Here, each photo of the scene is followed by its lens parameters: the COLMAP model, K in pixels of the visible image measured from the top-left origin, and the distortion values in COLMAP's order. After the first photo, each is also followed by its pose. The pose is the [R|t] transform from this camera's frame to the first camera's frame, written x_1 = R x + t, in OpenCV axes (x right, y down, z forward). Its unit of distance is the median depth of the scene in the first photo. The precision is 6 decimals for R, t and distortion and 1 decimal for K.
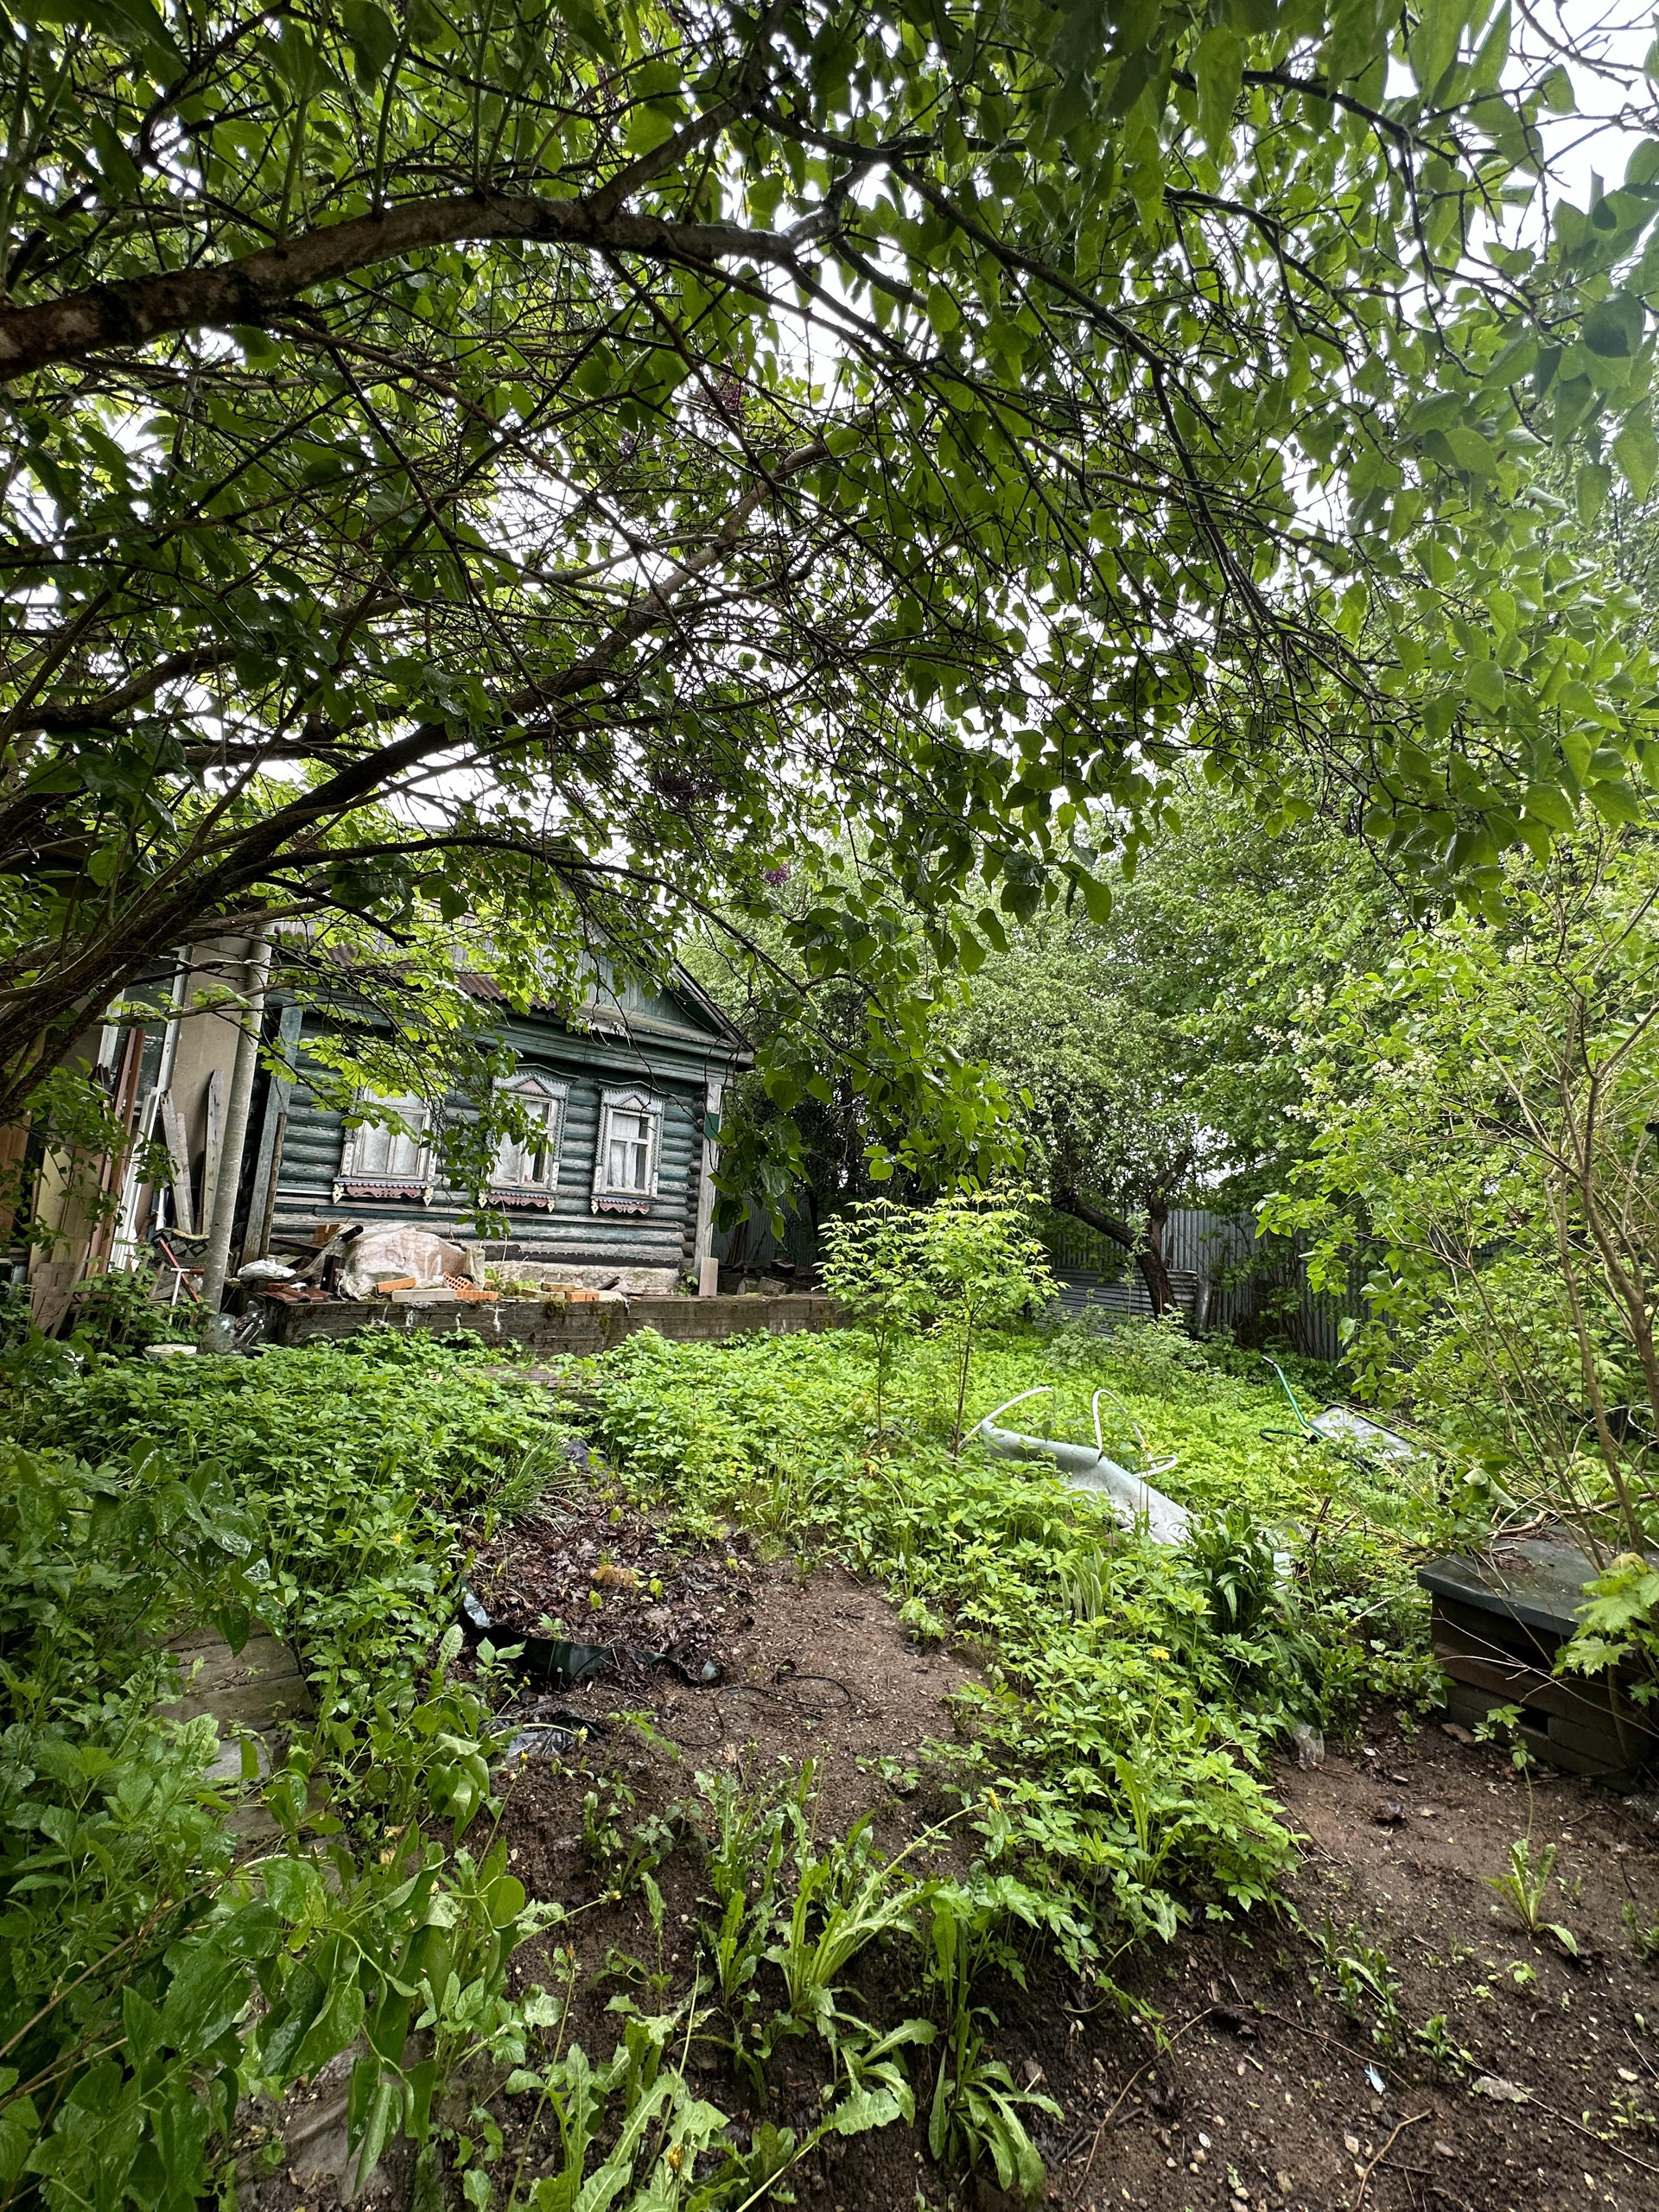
lens RADIAL K [[893.9, 0, 832.8], [0, 893.9, 1104.5], [0, 0, 1]] dist [-0.001486, 0.000347]
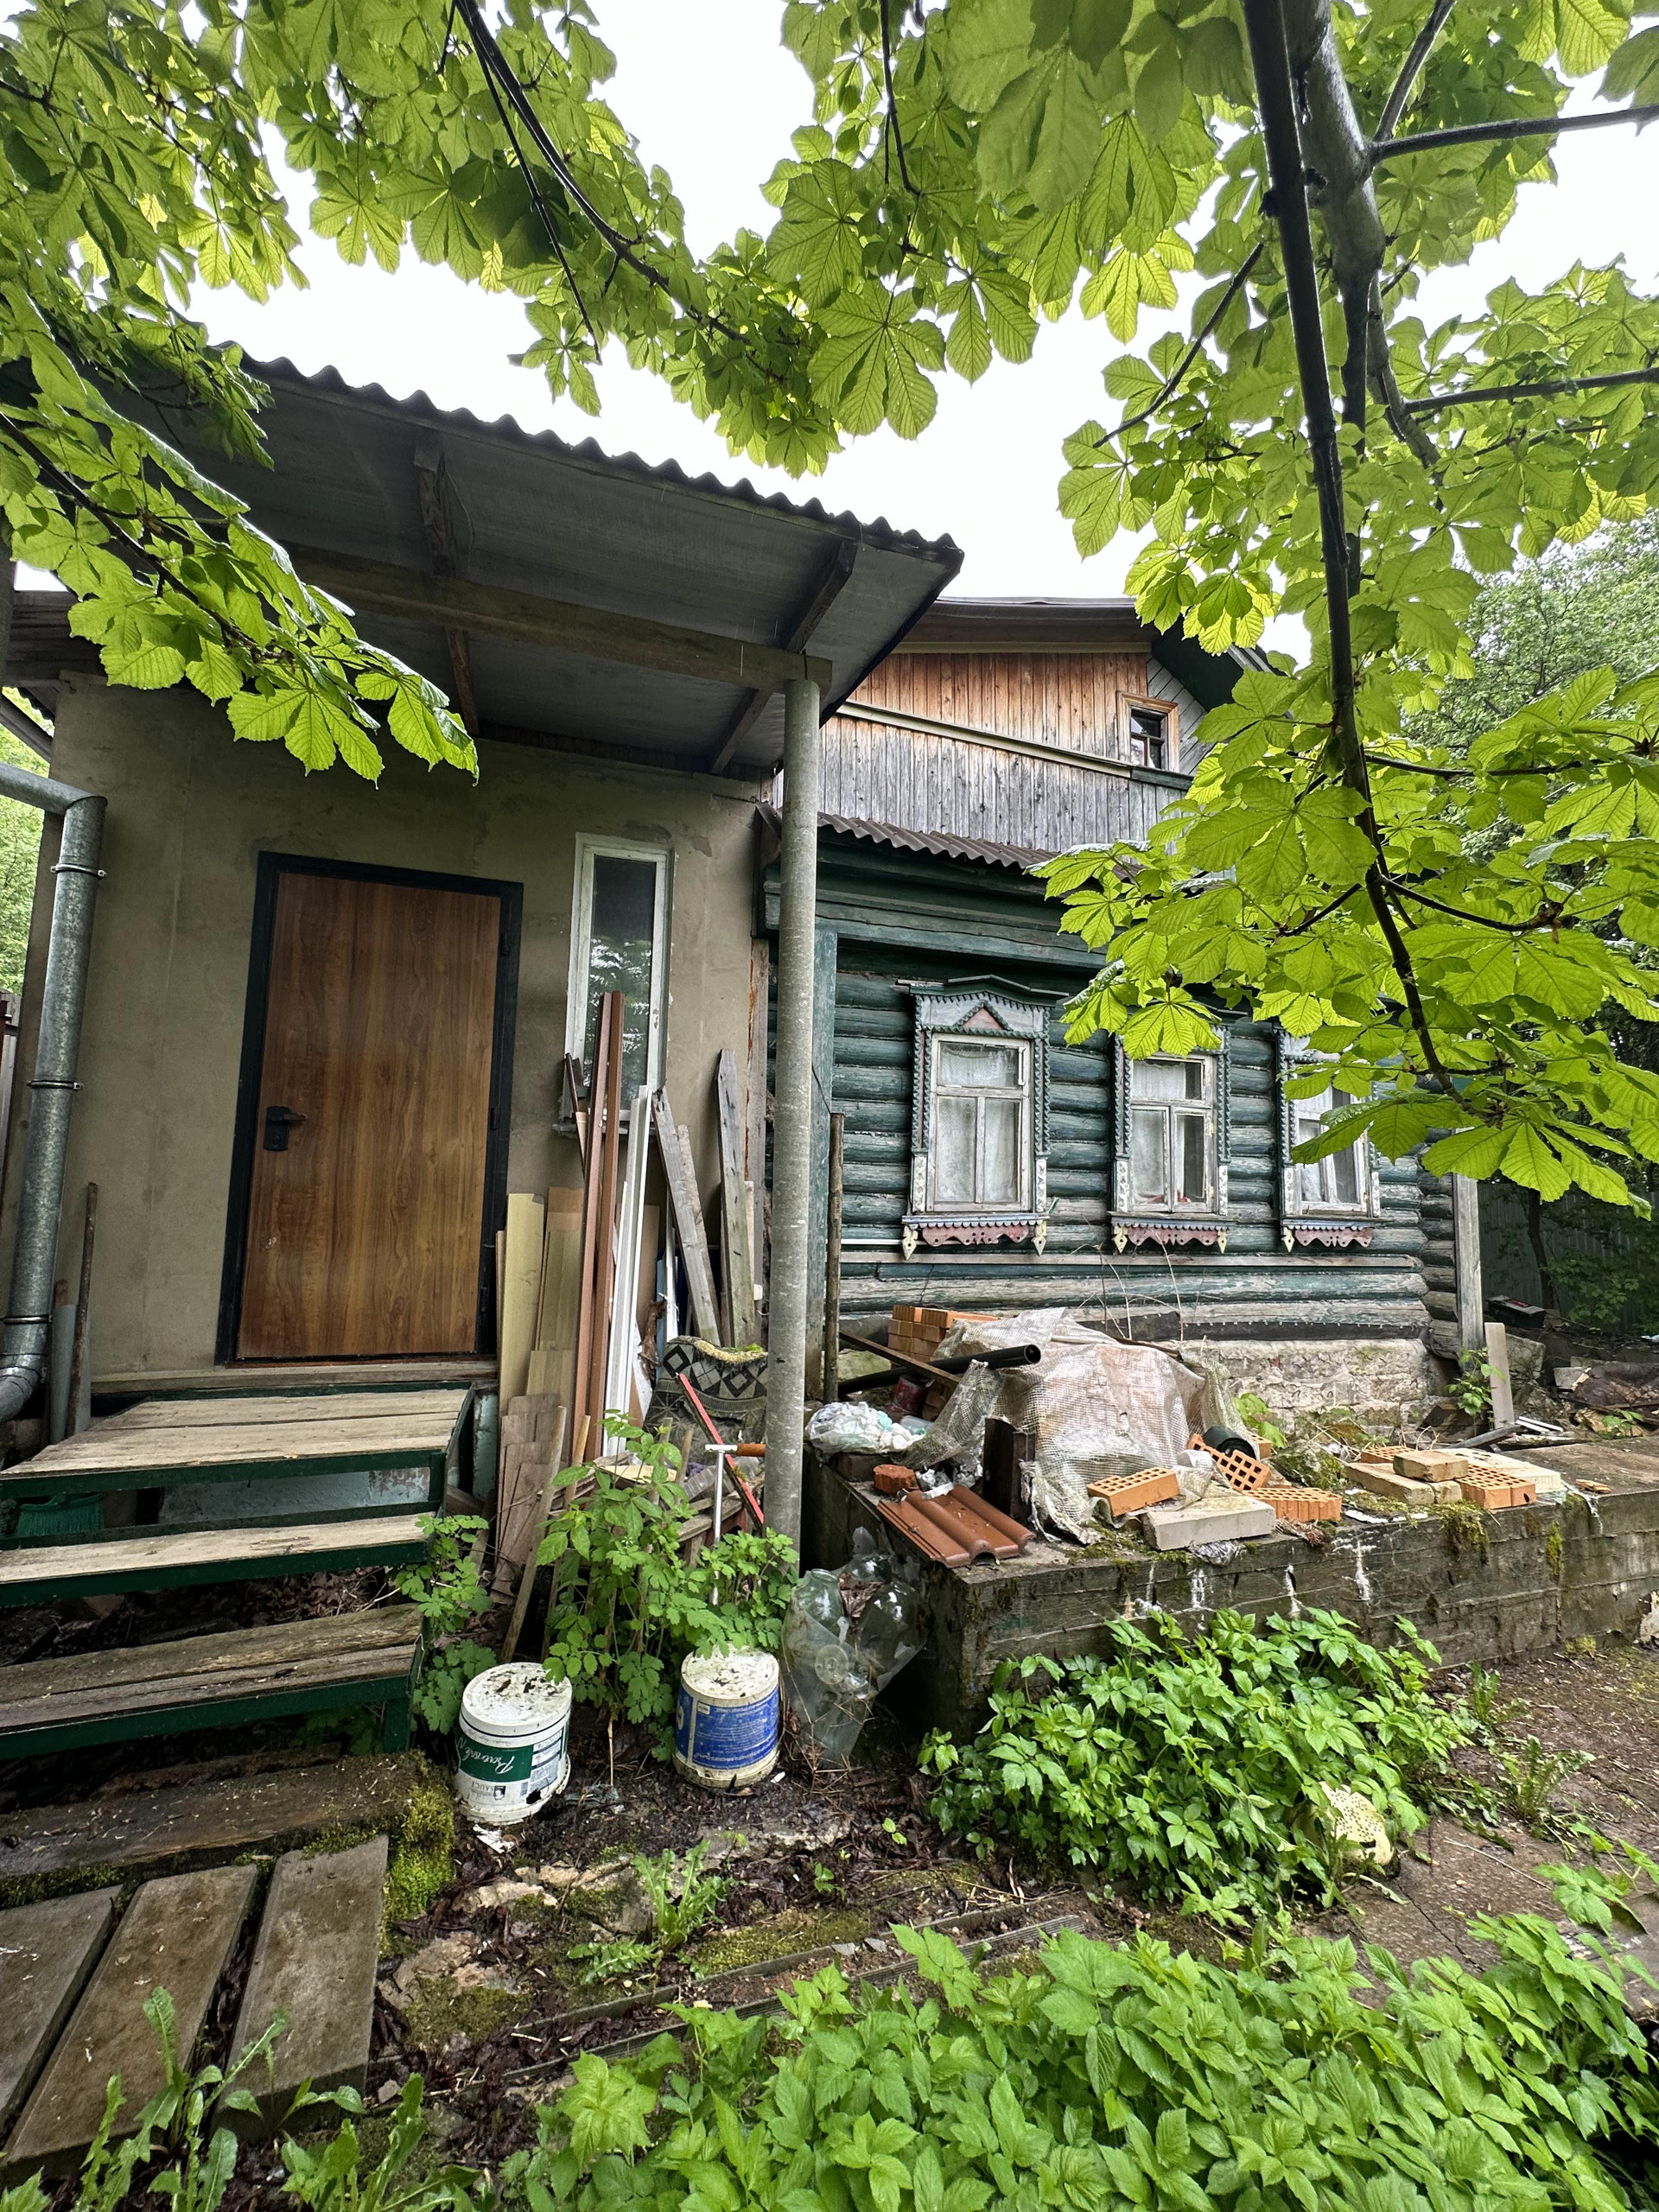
lens RADIAL K [[893.9, 0, 825.4], [0, 893.9, 1104.1], [0, 0, 1]] dist [-0.001486, 0.000347]
pose [[0.896279, -0.077149, -0.436728, -0.317968], [0.087139, 0.996192, 0.002852, 0.002035], [0.434845, -0.040612, 0.899589, 0.419811]]
